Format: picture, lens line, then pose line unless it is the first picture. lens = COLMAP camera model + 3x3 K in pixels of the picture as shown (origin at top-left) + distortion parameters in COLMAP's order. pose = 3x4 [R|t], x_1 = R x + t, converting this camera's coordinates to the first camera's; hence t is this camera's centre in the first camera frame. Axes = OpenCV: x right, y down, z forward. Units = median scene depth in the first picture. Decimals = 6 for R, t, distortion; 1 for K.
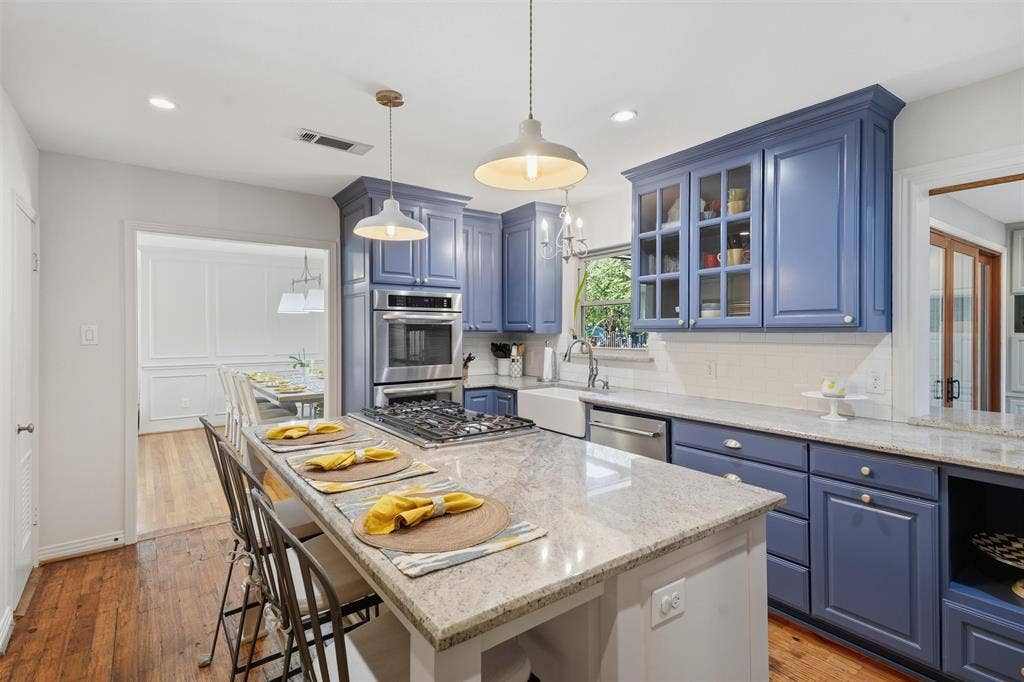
lens RADIAL K [[479.3, 0, 510.2], [0, 479.3, 333.1], [0, 0, 1]] dist [0.063599, -0.028925]
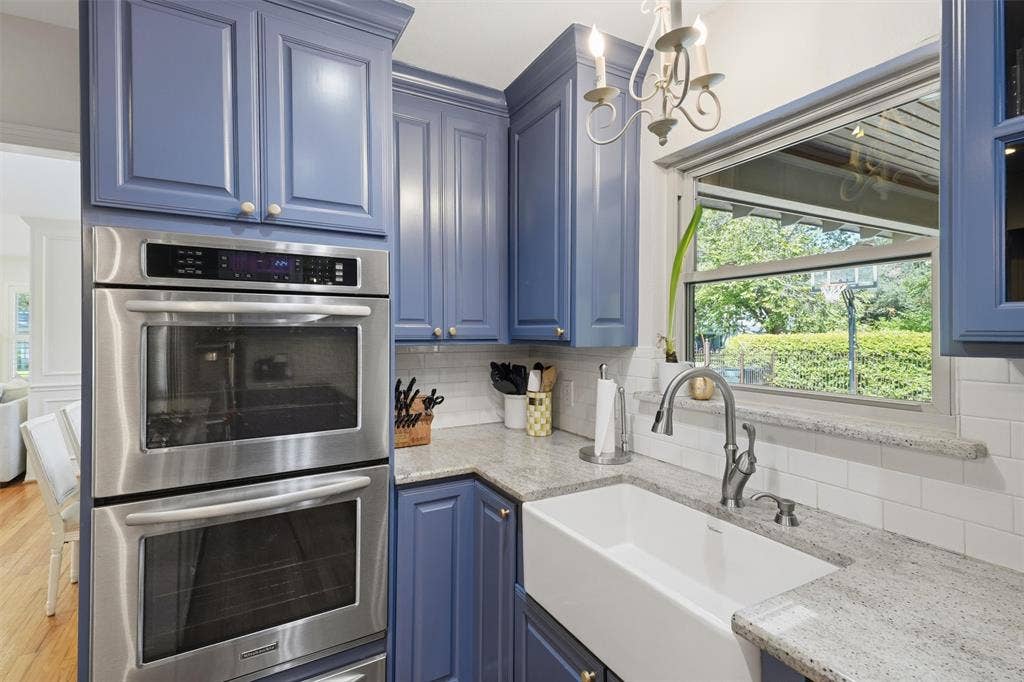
lens RADIAL K [[479.3, 0, 510.2], [0, 479.3, 333.1], [0, 0, 1]] dist [0.063599, -0.028925]
pose [[0.992963, -0.000734, -0.118424, 0.045941], [0.000447, 0.999997, -0.002450, -0.010897], [0.118426, 0.002380, 0.992960, 0.572585]]
